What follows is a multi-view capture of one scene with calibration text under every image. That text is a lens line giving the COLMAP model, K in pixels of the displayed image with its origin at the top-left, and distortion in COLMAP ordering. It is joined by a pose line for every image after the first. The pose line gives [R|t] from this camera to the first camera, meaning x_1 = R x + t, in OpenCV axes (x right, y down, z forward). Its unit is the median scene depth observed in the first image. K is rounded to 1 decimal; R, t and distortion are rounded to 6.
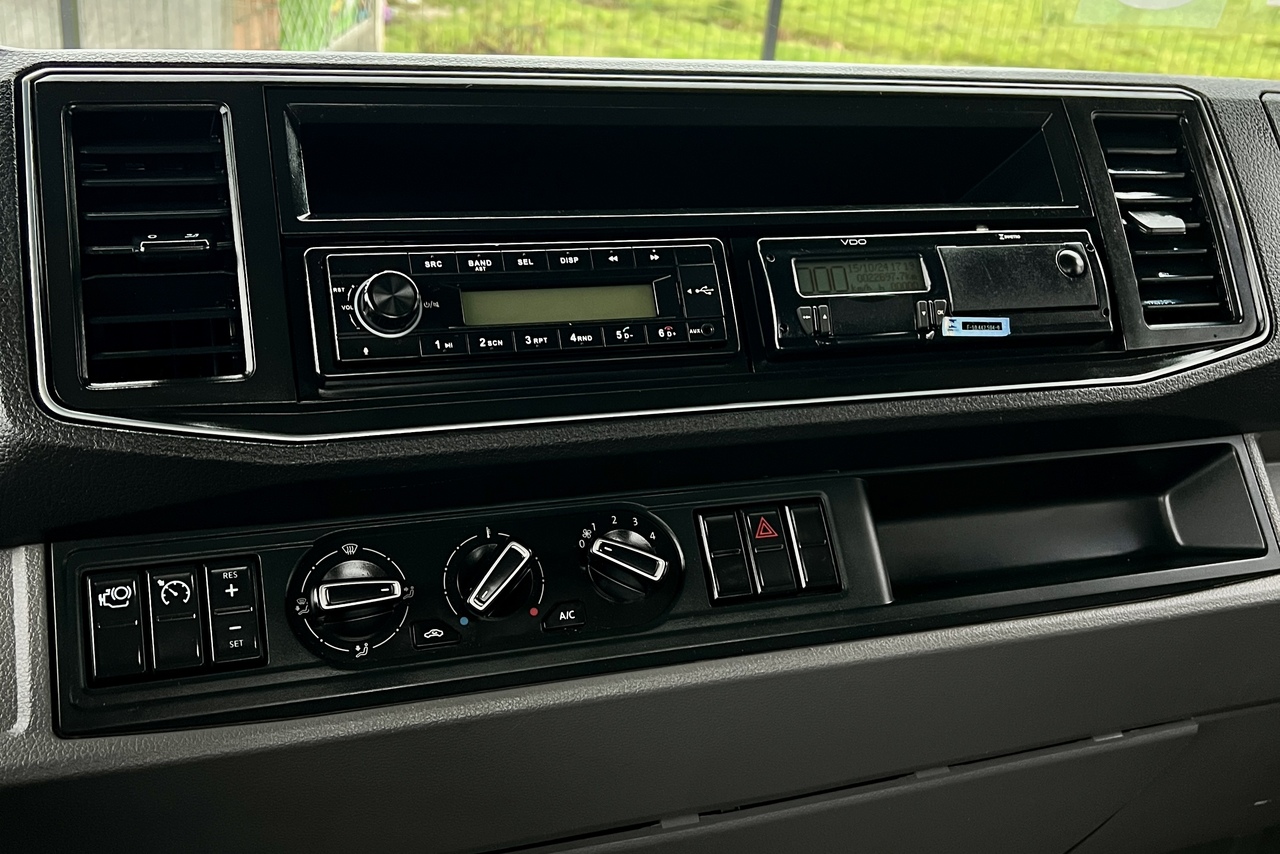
lens RADIAL K [[1261.0, 0, 637.8], [0, 1261.0, 421.4], [0, 0, 1]] dist [0.054167, 0.000000]
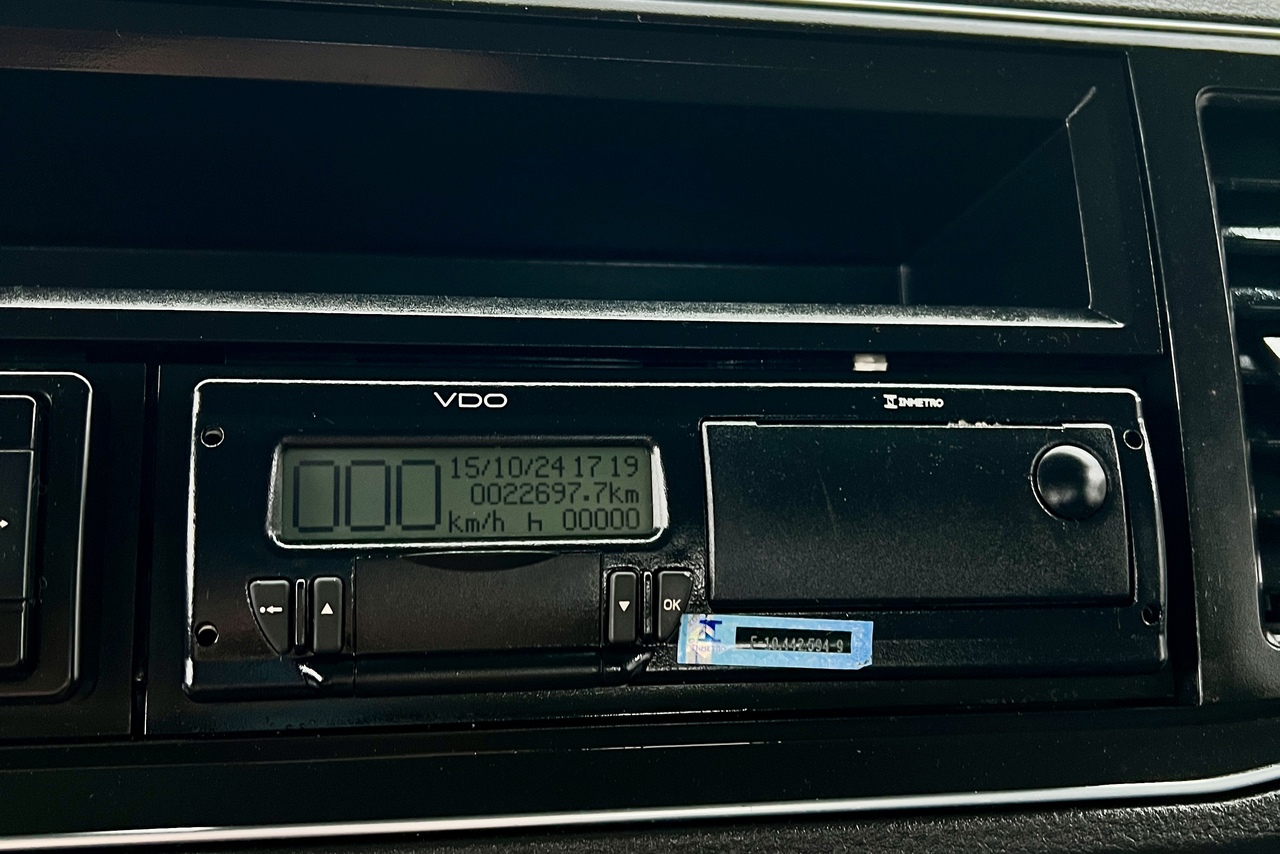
lens RADIAL K [[1261.0, 0, 642.9], [0, 1261.0, 433.3], [0, 0, 1]] dist [0.054167, 0.000000]
pose [[0.985691, 0.095995, -0.138559, 0.273339], [-0.086709, 0.993659, 0.071580, -0.161458], [0.144552, -0.058541, 0.987764, 0.615276]]
